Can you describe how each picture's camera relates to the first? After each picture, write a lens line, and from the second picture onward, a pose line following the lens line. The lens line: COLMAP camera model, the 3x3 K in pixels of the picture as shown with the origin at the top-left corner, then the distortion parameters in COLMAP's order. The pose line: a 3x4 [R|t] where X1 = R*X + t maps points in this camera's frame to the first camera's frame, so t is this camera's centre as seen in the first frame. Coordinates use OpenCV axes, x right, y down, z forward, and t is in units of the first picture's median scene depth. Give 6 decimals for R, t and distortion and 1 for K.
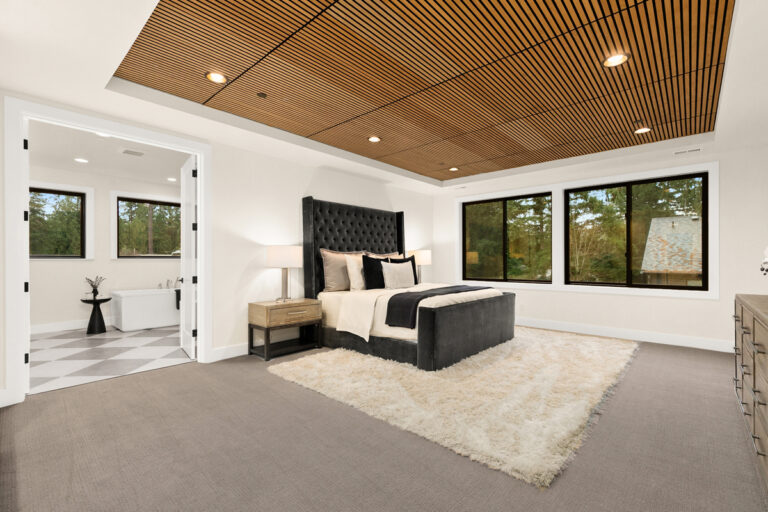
lens RADIAL K [[346.6, 0, 384.2], [0, 346.6, 259.8], [0, 0, 1]] dist [0.000622, 0.000263]
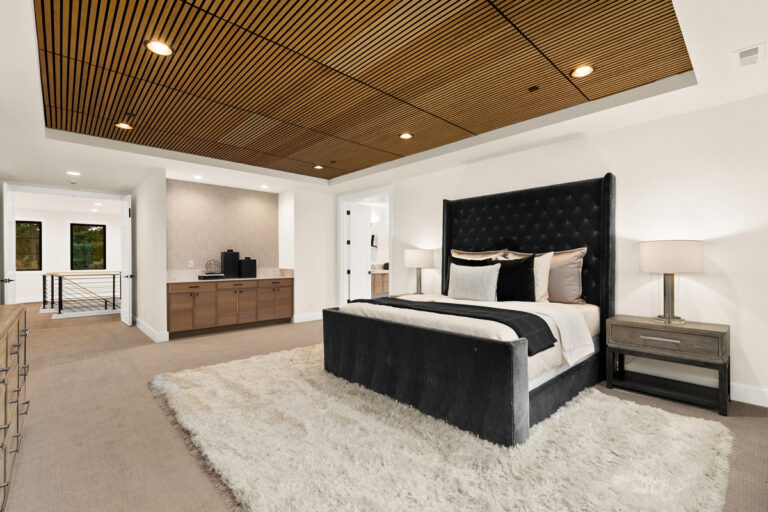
lens RADIAL K [[346.6, 0, 381.2], [0, 346.6, 259.6], [0, 0, 1]] dist [0.000622, 0.000263]
pose [[-0.098739, -0.002388, -0.995111, 0.764602], [-0.003678, 0.999991, -0.002035, -0.002179], [0.995107, 0.003460, -0.098747, 0.839370]]
